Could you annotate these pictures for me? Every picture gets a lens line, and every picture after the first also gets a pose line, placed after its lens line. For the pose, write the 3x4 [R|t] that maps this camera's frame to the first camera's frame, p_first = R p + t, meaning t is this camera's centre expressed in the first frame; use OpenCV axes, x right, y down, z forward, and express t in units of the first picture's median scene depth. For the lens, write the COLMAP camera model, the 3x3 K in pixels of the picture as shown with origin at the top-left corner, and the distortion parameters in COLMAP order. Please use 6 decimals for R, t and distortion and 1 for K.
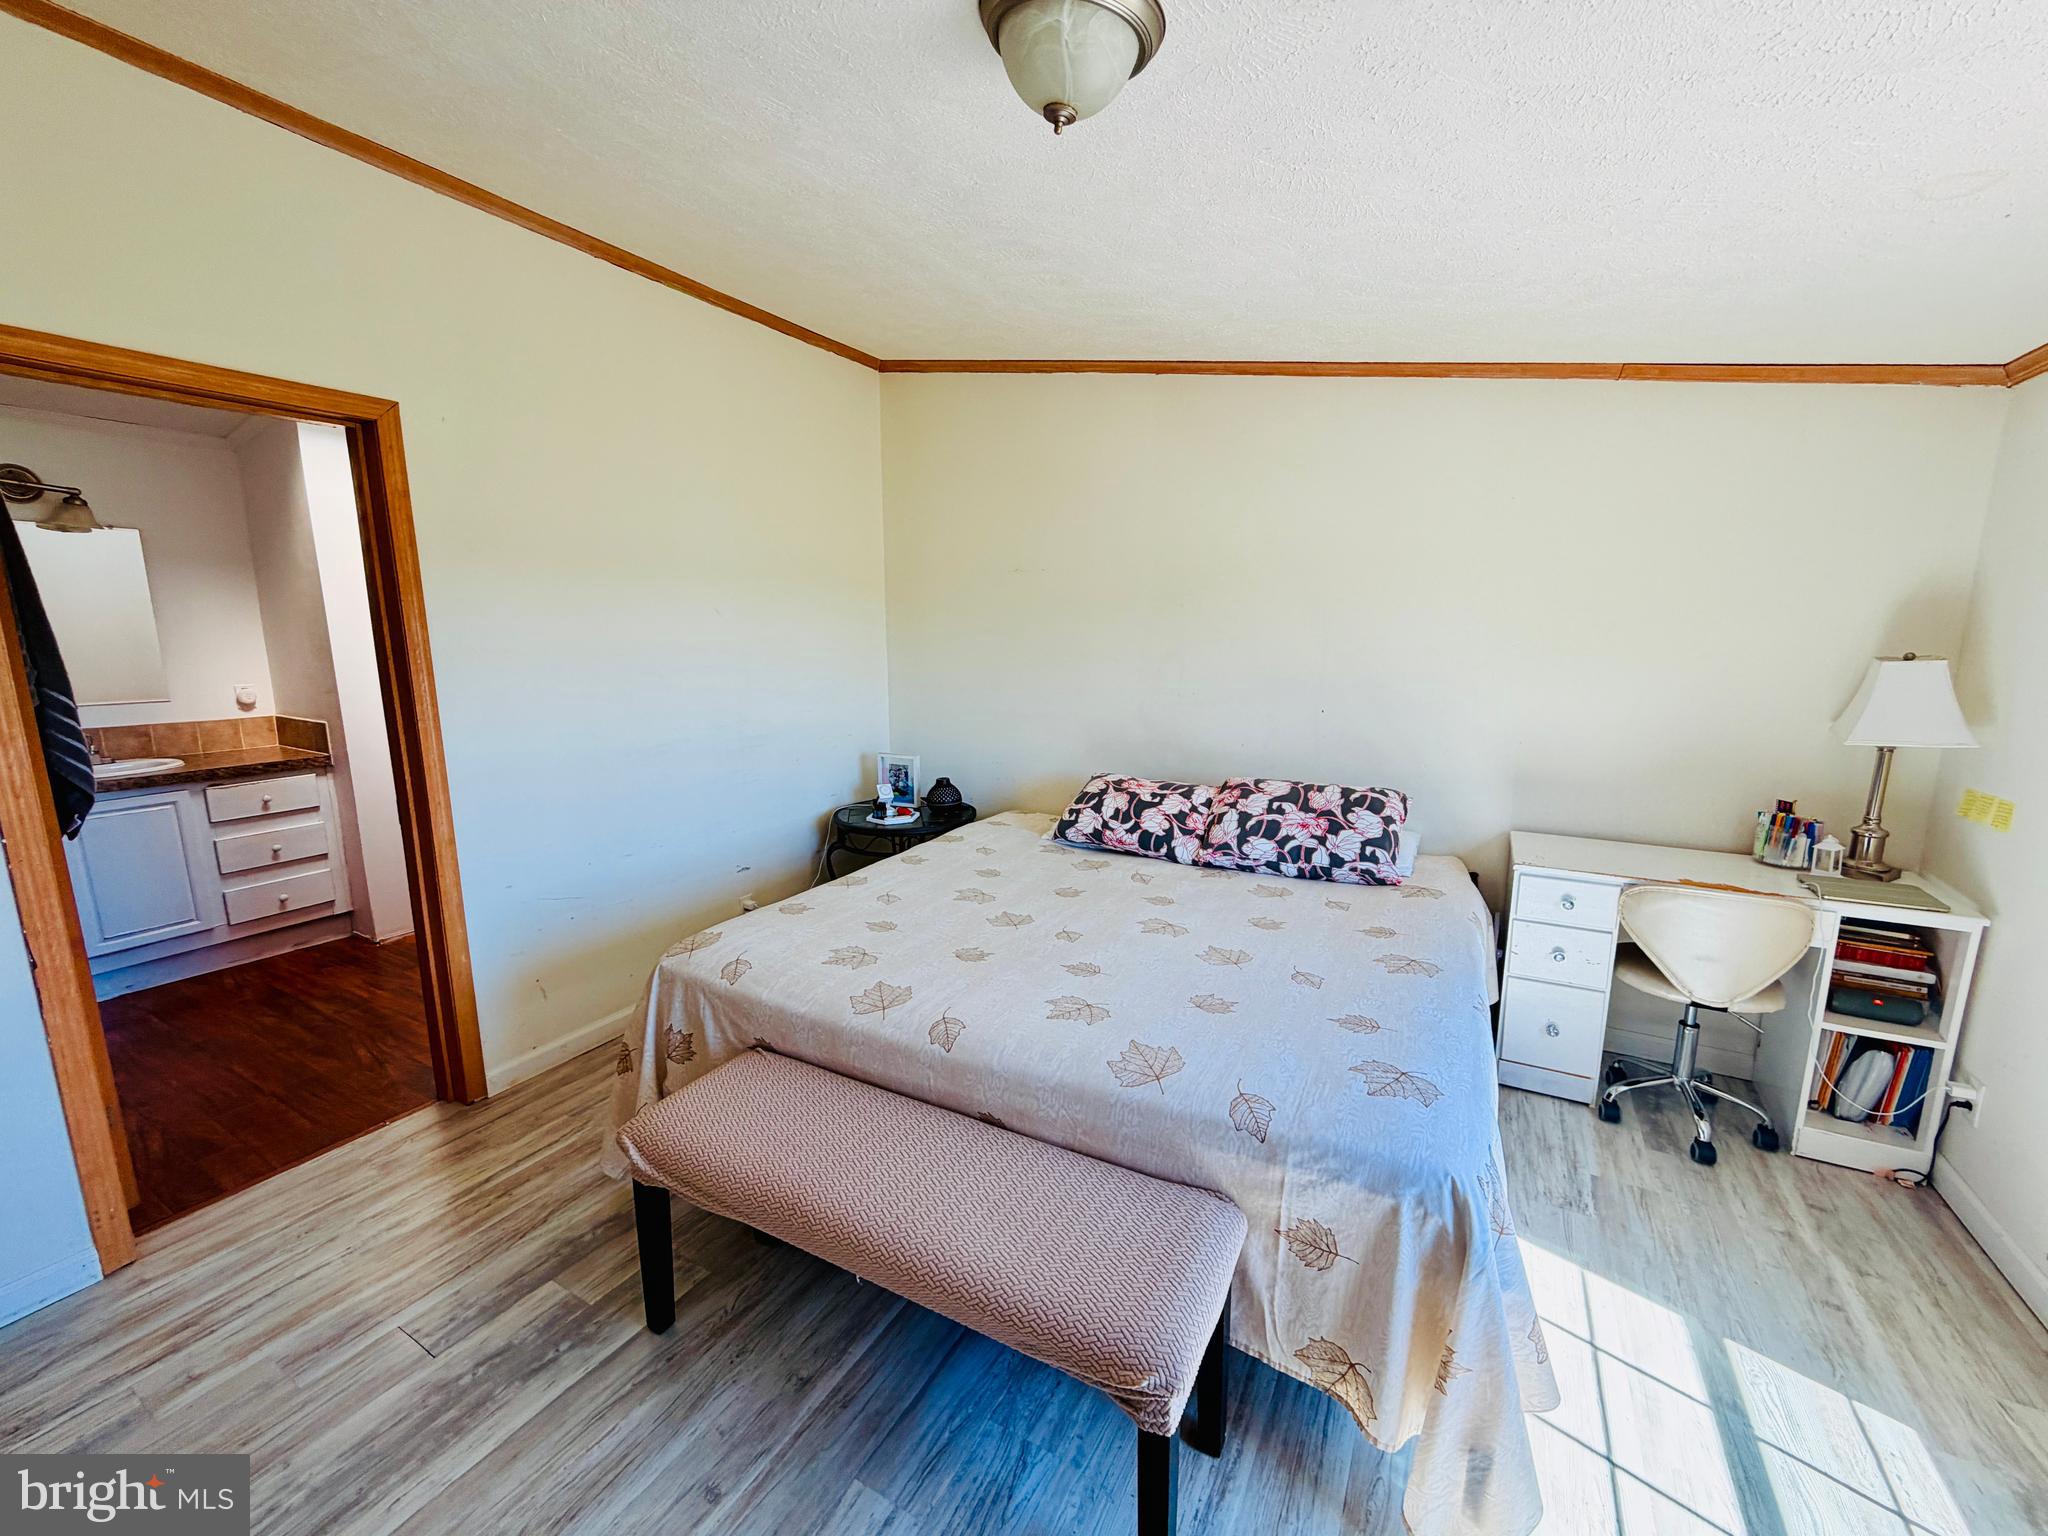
lens RADIAL K [[819.7, 0, 1024.0], [0, 819.7, 768.0], [0, 0, 1]] dist [0.000917, 0.000317]
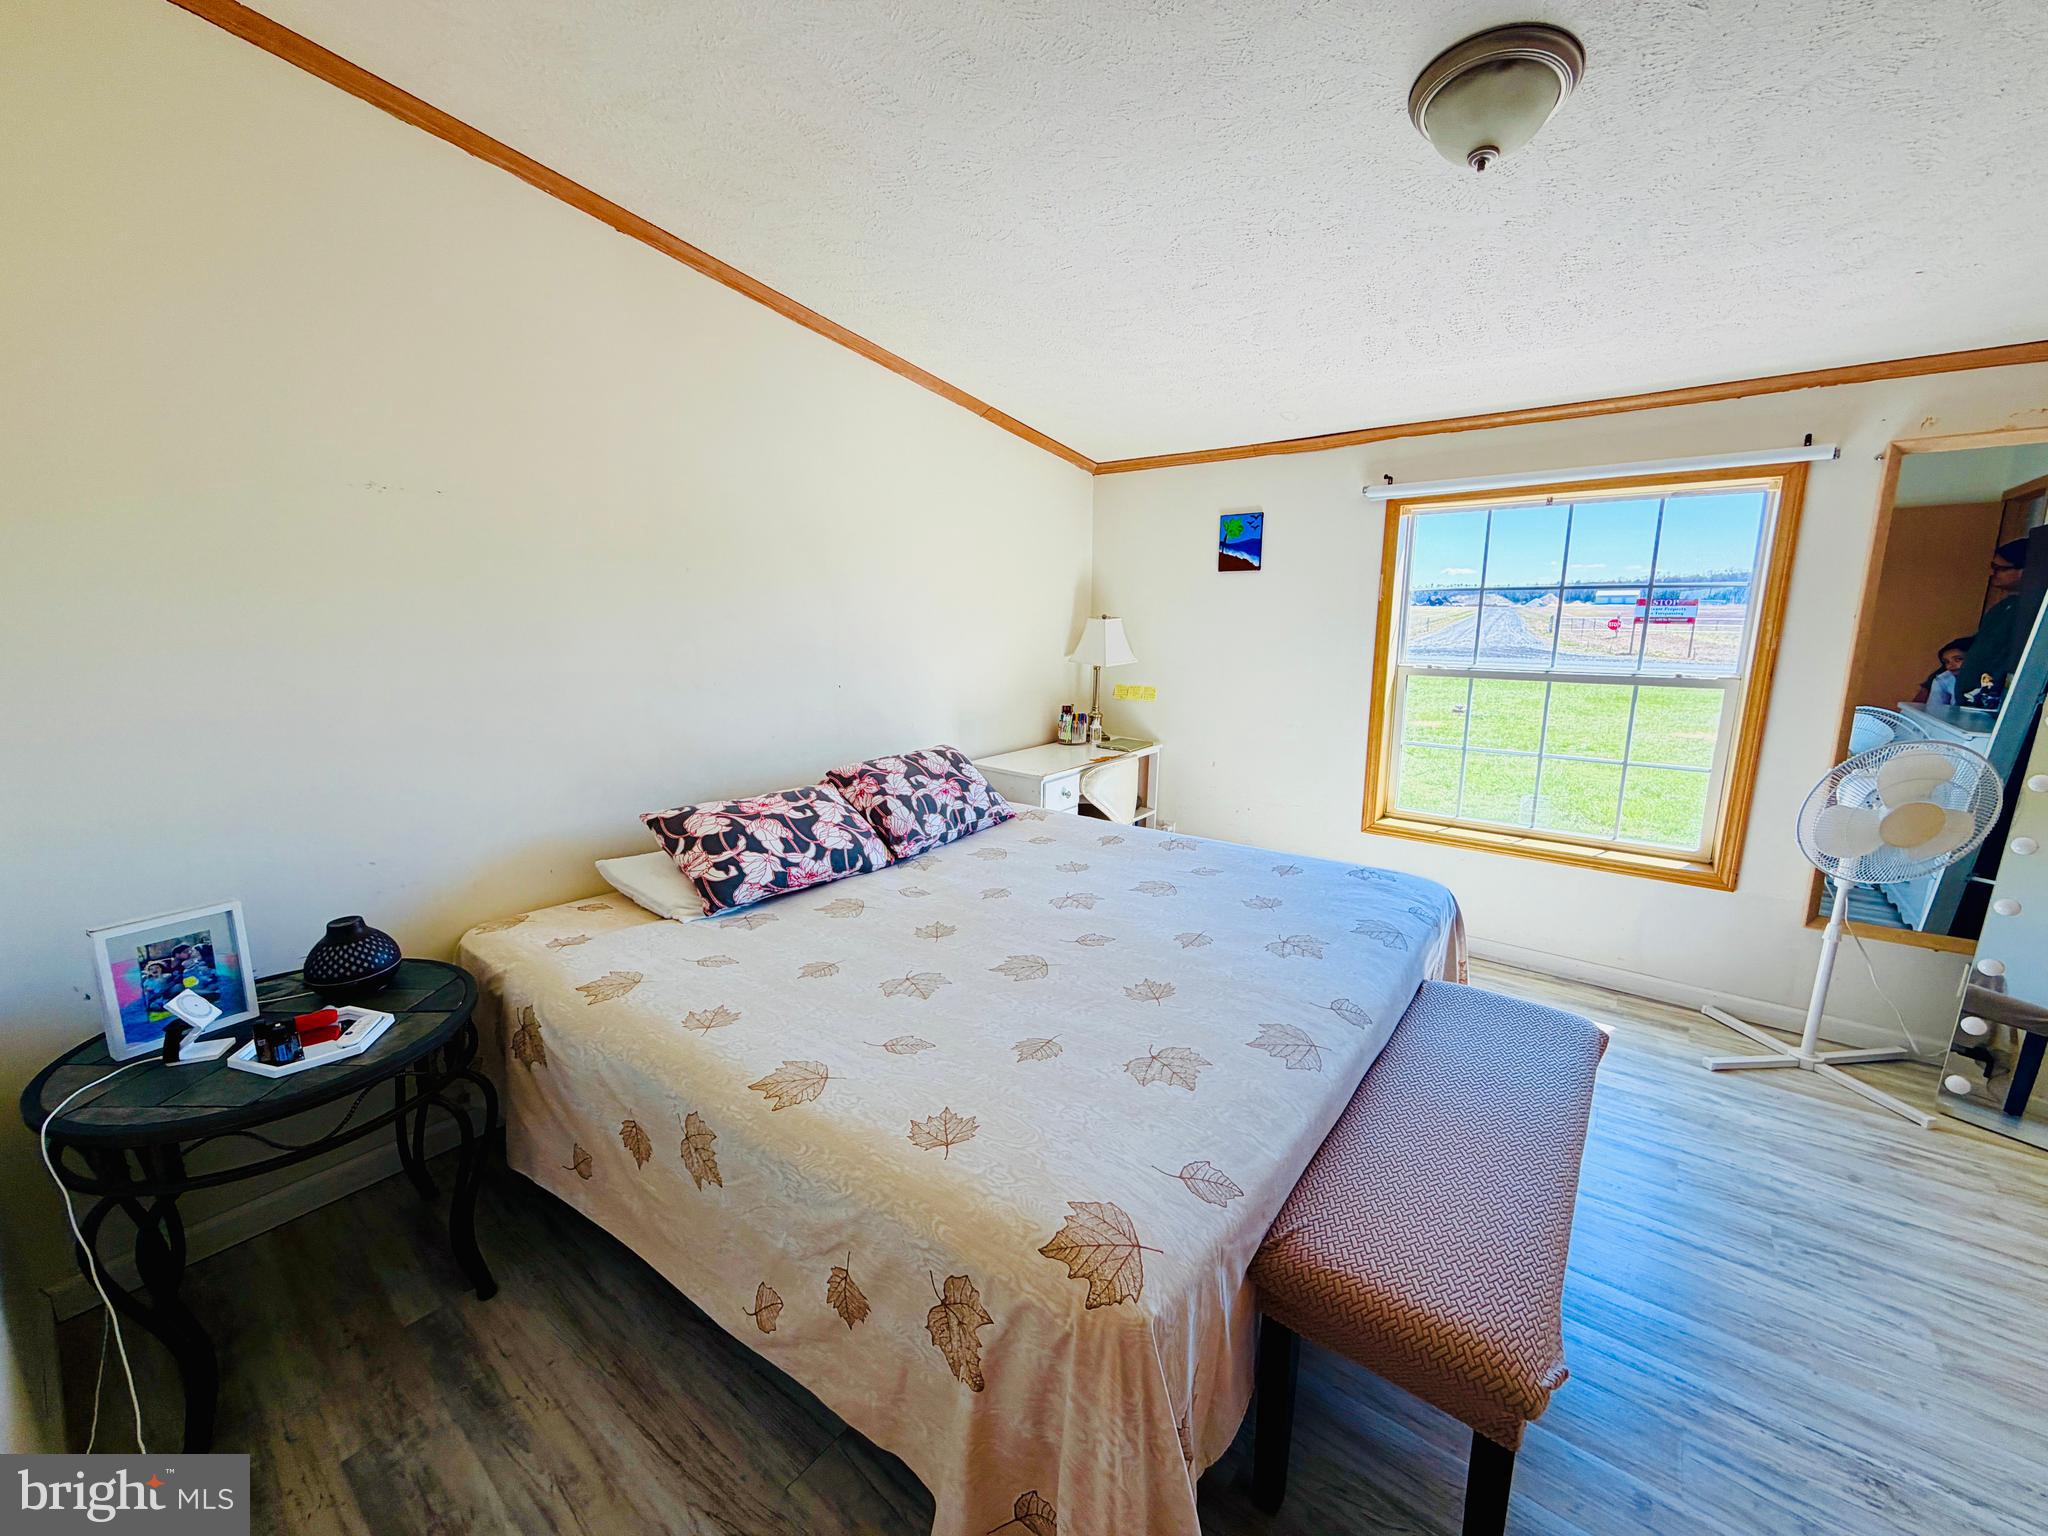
lens RADIAL K [[817.5, 0, 1017.2], [0, 817.5, 763.0], [0, 0, 1]] dist [-0.000907, 0.000471]
pose [[0.158207, -0.185704, 0.969786, -0.644197], [0.169527, 0.972680, 0.158603, -0.113815], [-0.972744, 0.139313, 0.185366, 0.724642]]
